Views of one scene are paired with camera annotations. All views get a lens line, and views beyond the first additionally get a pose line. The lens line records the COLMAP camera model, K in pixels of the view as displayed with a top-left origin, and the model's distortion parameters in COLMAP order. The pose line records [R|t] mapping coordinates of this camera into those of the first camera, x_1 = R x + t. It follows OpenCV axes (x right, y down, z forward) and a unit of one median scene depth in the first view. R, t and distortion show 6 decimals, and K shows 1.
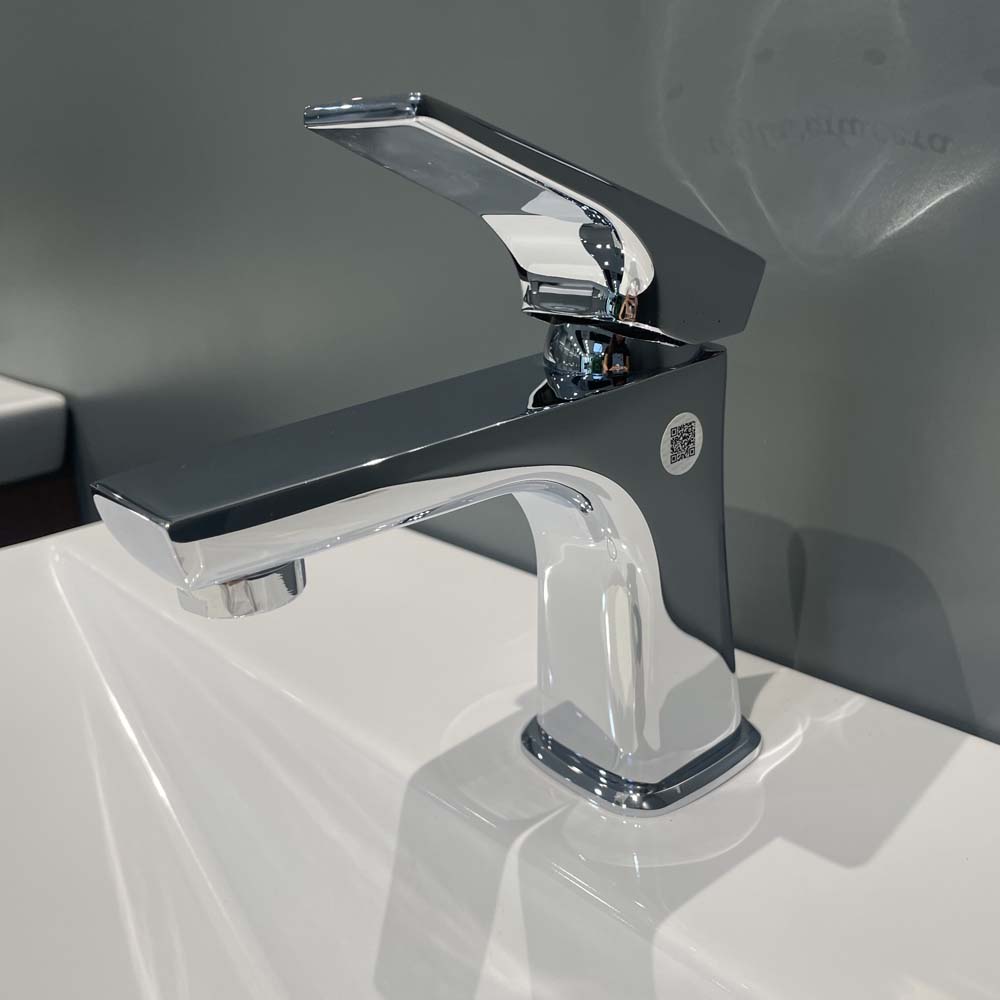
lens RADIAL K [[964.0, 0, 500.0], [0, 964.0, 500.0], [0, 0, 1]] dist [-0.002183, -0.006591]
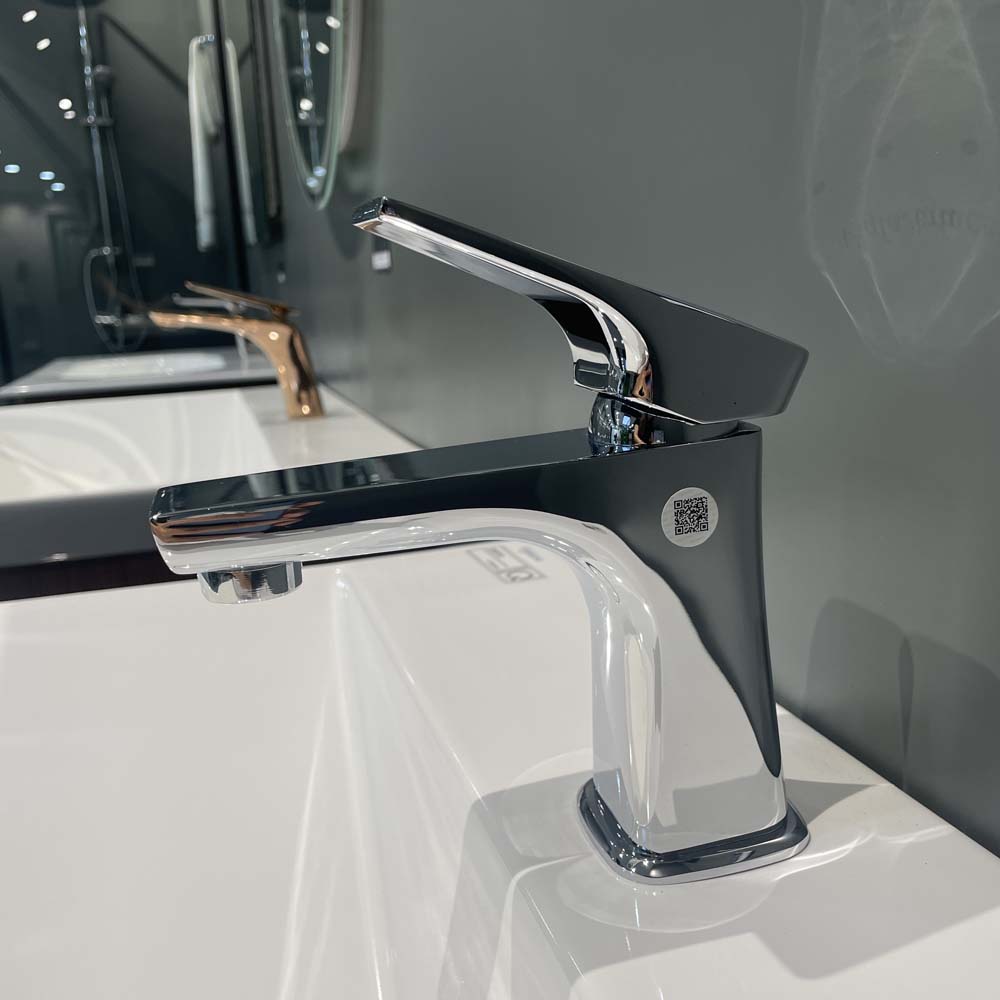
lens RADIAL K [[950.6, 0, 500.0], [0, 950.6, 500.0], [0, 0, 1]] dist [-0.001149, -0.017919]
pose [[0.911448, 0.095661, -0.400139, 0.369247], [-0.132109, 0.989138, -0.064449, 0.014646], [0.389627, 0.111603, 0.914185, -0.016251]]
